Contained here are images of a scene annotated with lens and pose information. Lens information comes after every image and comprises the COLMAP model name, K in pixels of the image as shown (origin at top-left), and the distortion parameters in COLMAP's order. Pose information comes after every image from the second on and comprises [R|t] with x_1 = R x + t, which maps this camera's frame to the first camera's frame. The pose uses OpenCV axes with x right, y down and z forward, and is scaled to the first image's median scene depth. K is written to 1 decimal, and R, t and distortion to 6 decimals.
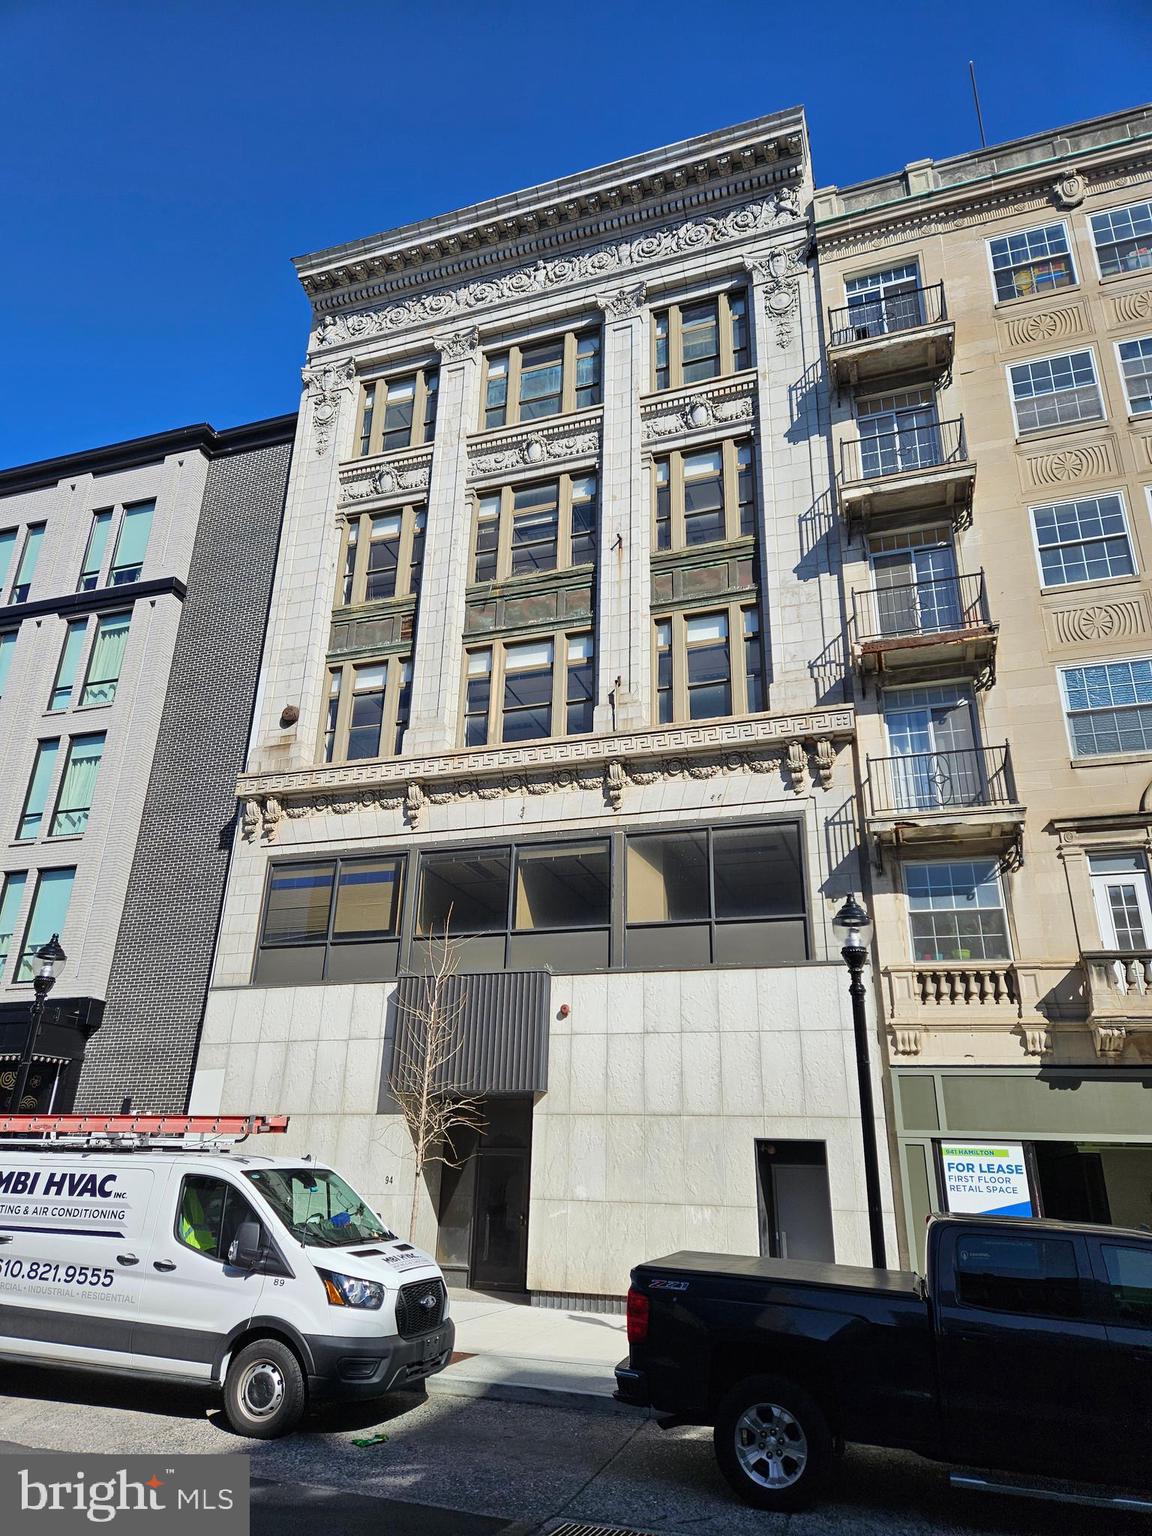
lens RADIAL K [[1032.2, 0, 540.7], [0, 1032.2, 771.9], [0, 0, 1]] dist [0.052882, -0.007630]
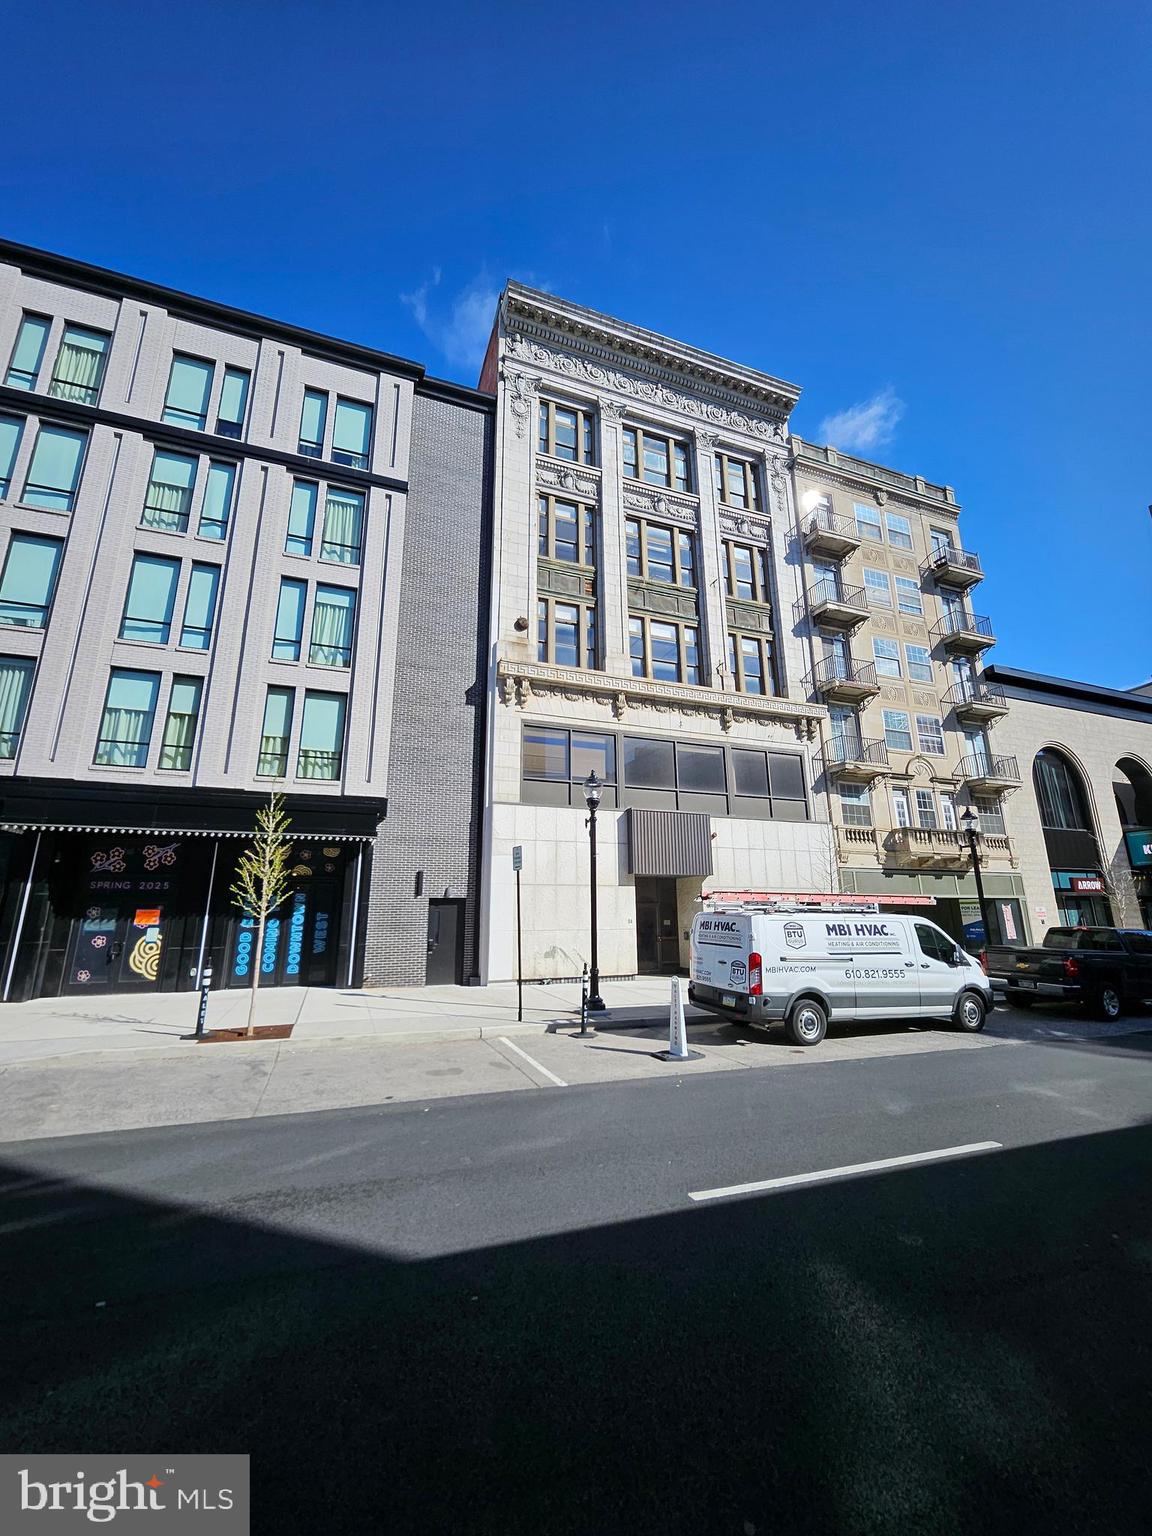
lens RADIAL K [[608.6, 0, 567.5], [0, 608.6, 774.9], [0, 0, 1]] dist [0.000018, -0.002011]
pose [[0.764228, 0.117645, 0.634125, -0.793157], [-0.216326, 0.973022, 0.080192, 0.078852], [-0.607584, -0.198463, 0.769061, 0.279527]]
